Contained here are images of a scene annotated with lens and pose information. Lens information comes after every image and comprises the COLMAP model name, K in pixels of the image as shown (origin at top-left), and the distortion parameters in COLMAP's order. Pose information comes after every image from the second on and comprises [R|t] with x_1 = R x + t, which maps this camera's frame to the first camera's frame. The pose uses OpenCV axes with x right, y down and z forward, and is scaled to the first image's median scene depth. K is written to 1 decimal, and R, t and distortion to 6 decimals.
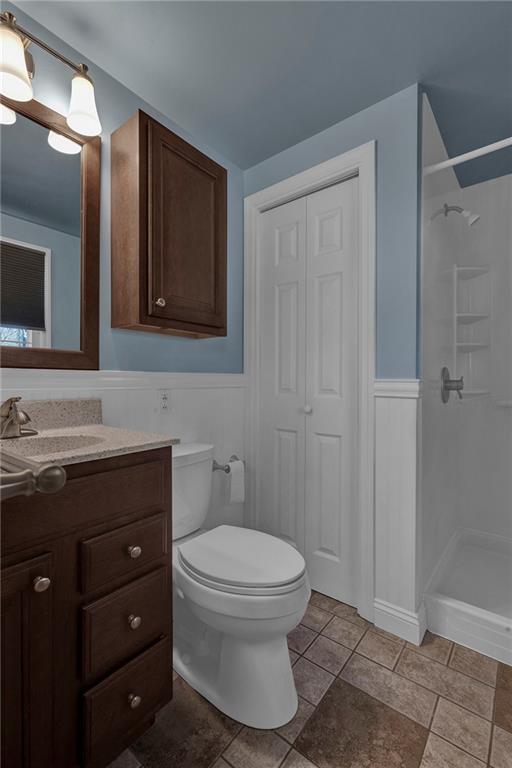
lens RADIAL K [[352.7, 0, 253.8], [0, 352.7, 385.8], [0, 0, 1]] dist [0.004443, -0.001573]
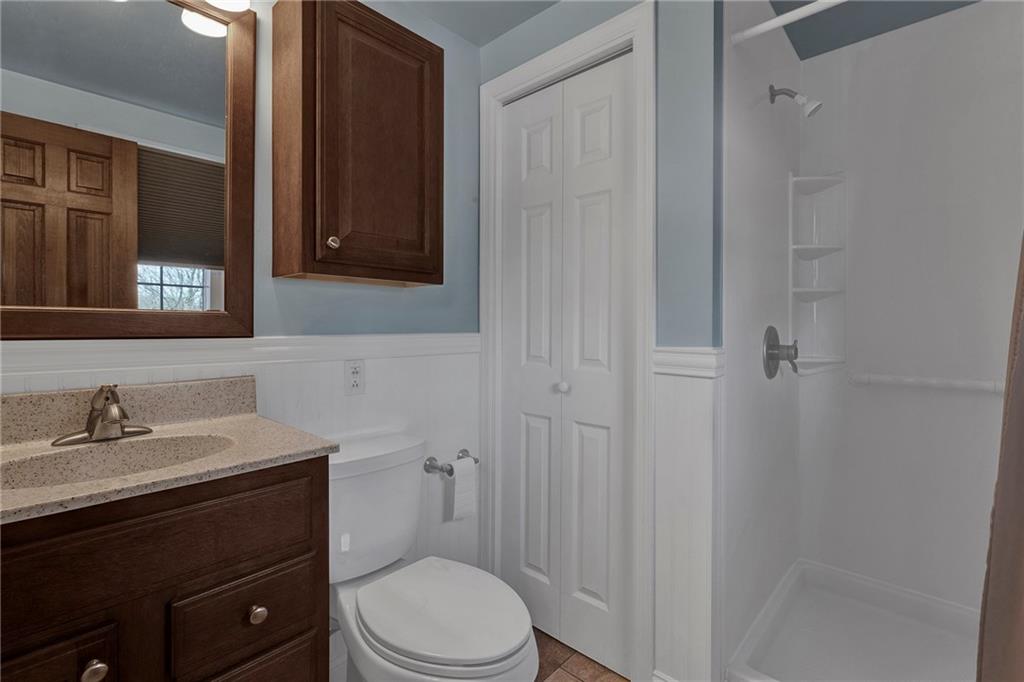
lens RADIAL K [[470.2, 0, 538.4], [0, 470.2, 318.7], [0, 0, 1]] dist [0.004443, -0.001573]
pose [[0.997747, 0.001807, -0.067070, 0.179468], [-0.002138, 0.999986, -0.004854, -0.069431], [0.067060, 0.004986, 0.997736, 0.077748]]
